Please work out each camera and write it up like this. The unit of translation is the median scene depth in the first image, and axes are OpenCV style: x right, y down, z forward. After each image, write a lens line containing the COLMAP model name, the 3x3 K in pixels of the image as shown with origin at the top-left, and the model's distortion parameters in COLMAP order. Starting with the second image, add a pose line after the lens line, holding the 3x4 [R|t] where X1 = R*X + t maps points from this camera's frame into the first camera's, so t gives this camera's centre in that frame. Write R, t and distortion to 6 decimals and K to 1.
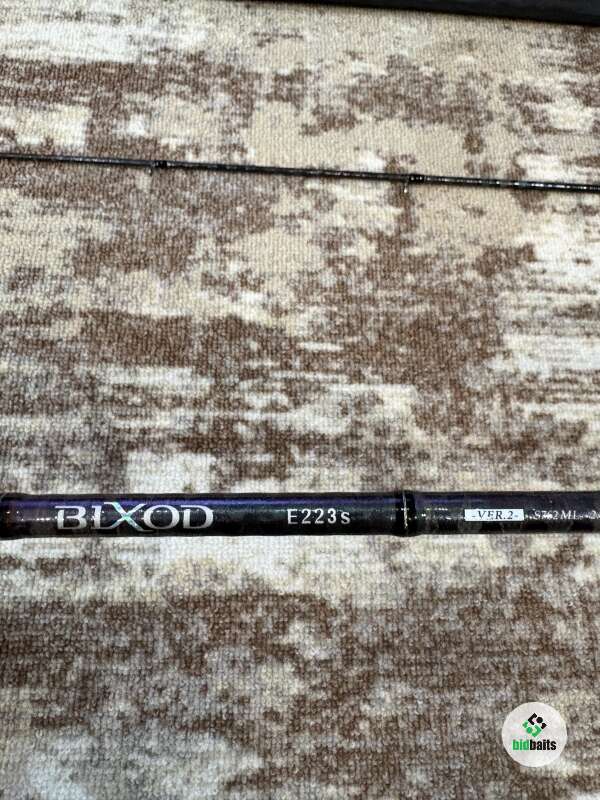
lens RADIAL K [[524.7, 0, 300.0], [0, 524.7, 400.0], [0, 0, 1]] dist [-0.002171, 0.001609]
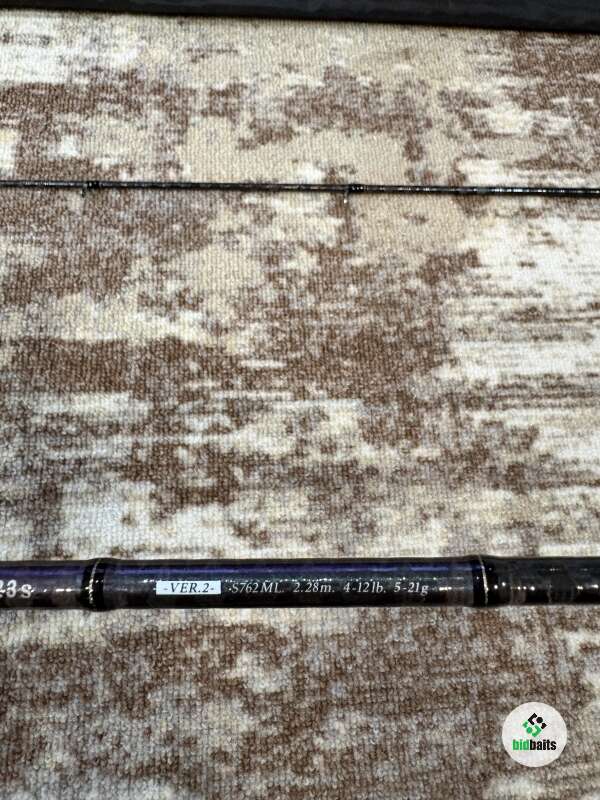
lens RADIAL K [[524.7, 0, 300.0], [0, 524.7, 400.0], [0, 0, 1]] dist [-0.002171, 0.001609]
pose [[0.998452, -0.050456, 0.023423, 0.081895], [0.050944, 0.998486, -0.020741, -0.011410], [-0.022341, 0.021902, 0.999510, 0.028607]]
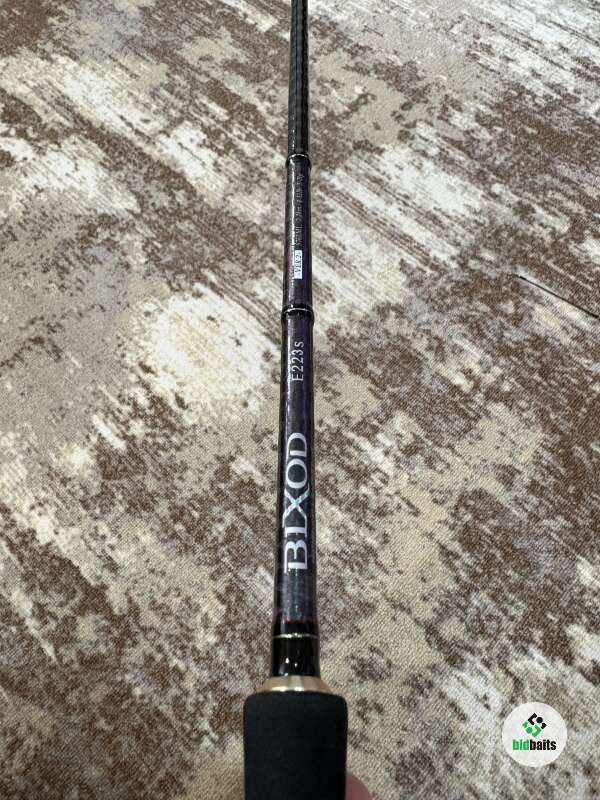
lens RADIAL K [[524.7, 0, 300.0], [0, 524.7, 400.0], [0, 0, 1]] dist [-0.002171, 0.001609]
pose [[0.715603, 0.609200, -0.341742, 1.638149], [-0.636325, 0.770342, 0.040779, 0.638834], [0.288101, 0.188277, 0.938909, -0.910827]]
